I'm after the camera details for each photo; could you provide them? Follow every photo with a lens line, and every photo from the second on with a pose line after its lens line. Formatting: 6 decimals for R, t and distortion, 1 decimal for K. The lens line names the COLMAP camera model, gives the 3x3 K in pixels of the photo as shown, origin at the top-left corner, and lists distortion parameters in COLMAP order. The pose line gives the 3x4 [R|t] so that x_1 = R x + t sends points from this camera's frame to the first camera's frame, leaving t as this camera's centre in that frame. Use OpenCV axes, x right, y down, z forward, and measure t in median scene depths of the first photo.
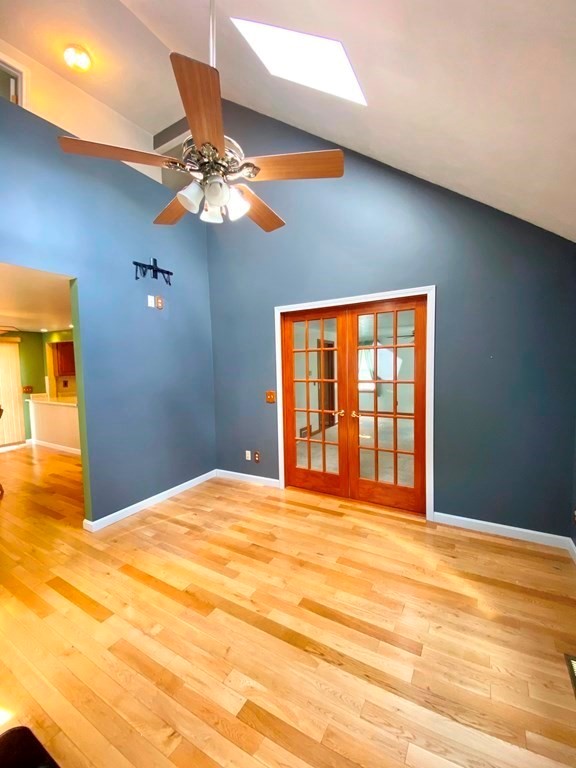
lens RADIAL K [[312.9, 0, 288.0], [0, 312.9, 384.0], [0, 0, 1]] dist [0.013612, -0.015721]
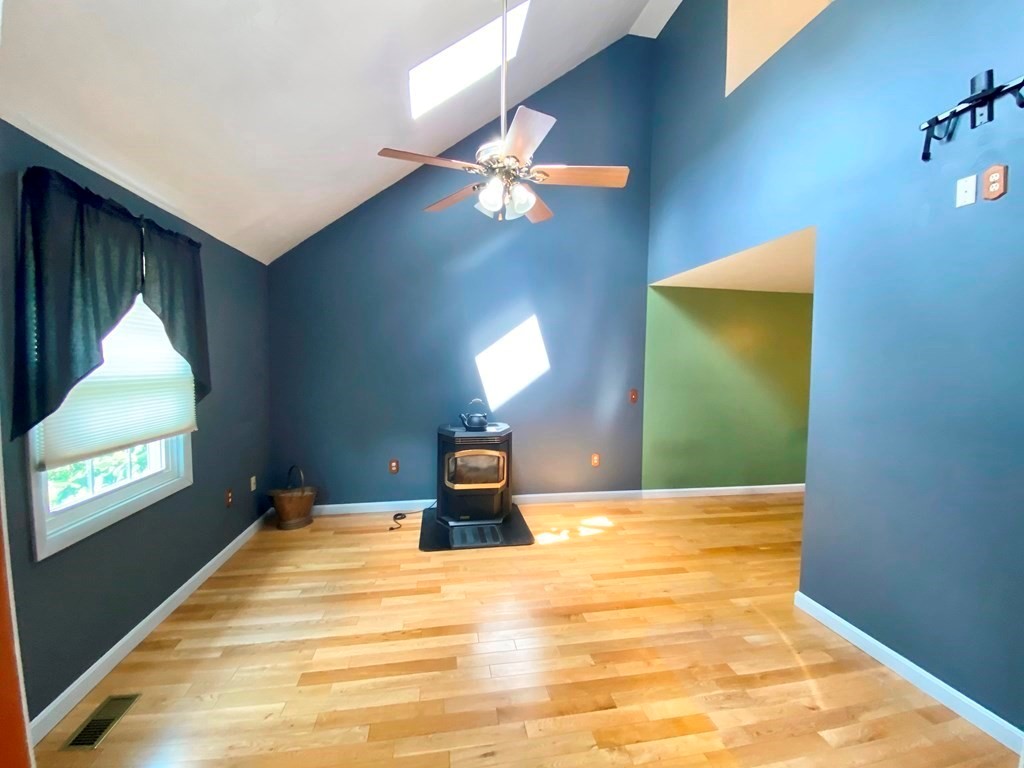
lens RADIAL K [[417.2, 0, 512.0], [0, 417.2, 384.0], [0, 0, 1]] dist [0.013612, -0.015721]
pose [[-0.756572, 0.050595, -0.651950, 0.439694], [-0.035392, 0.992373, 0.118085, -0.087721], [0.652952, 0.112413, -0.749011, 1.368346]]
